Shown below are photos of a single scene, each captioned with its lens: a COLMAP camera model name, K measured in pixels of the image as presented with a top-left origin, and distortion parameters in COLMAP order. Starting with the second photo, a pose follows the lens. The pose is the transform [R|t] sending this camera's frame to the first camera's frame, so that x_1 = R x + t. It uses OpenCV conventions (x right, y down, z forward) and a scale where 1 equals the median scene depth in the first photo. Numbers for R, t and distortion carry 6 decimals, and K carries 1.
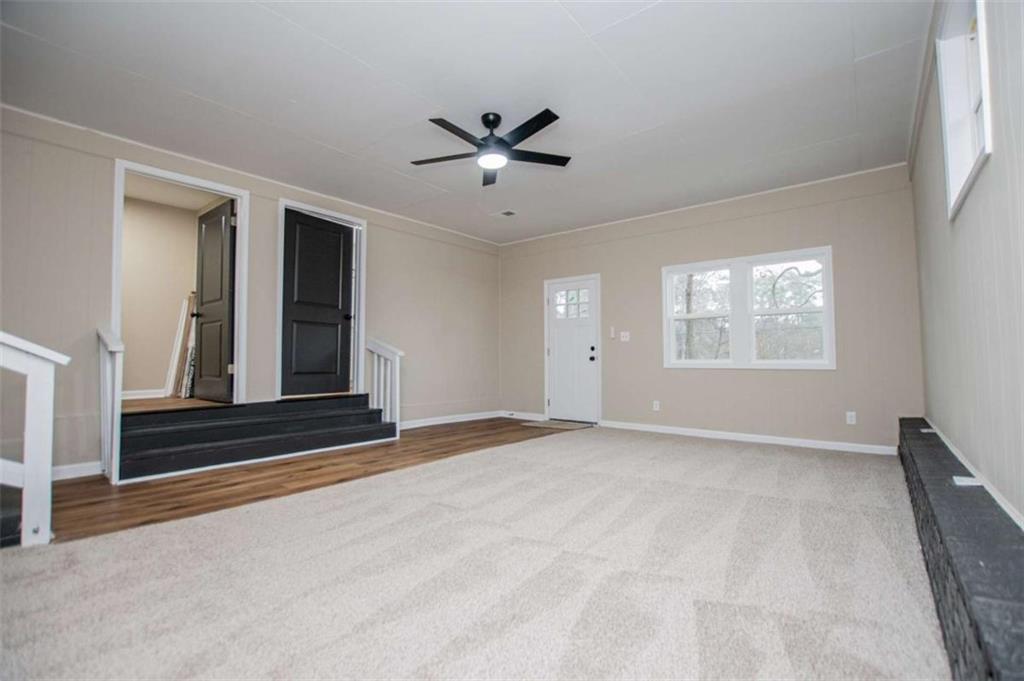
lens RADIAL K [[458.2, 0, 520.2], [0, 458.2, 341.9], [0, 0, 1]] dist [-0.026775, 0.000760]
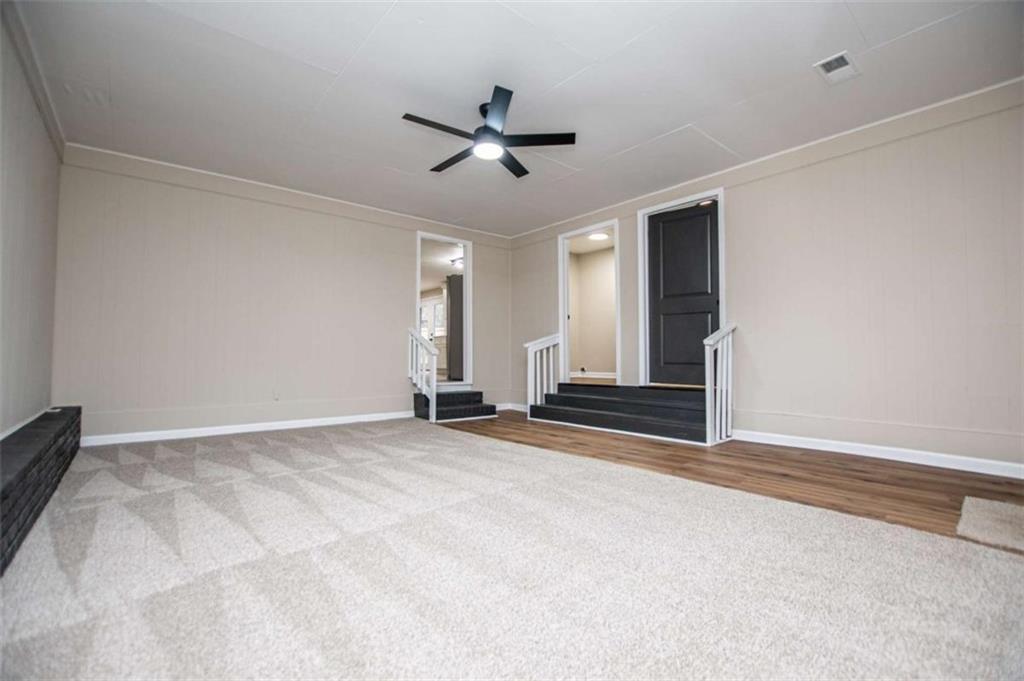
lens RADIAL K [[458.2, 0, 520.2], [0, 458.2, 341.9], [0, 0, 1]] dist [-0.026775, 0.000760]
pose [[-0.205289, -0.011328, -0.978636, 0.649742], [0.056608, 0.998122, -0.023428, 0.025080], [0.977063, -0.060208, -0.204262, 0.902484]]
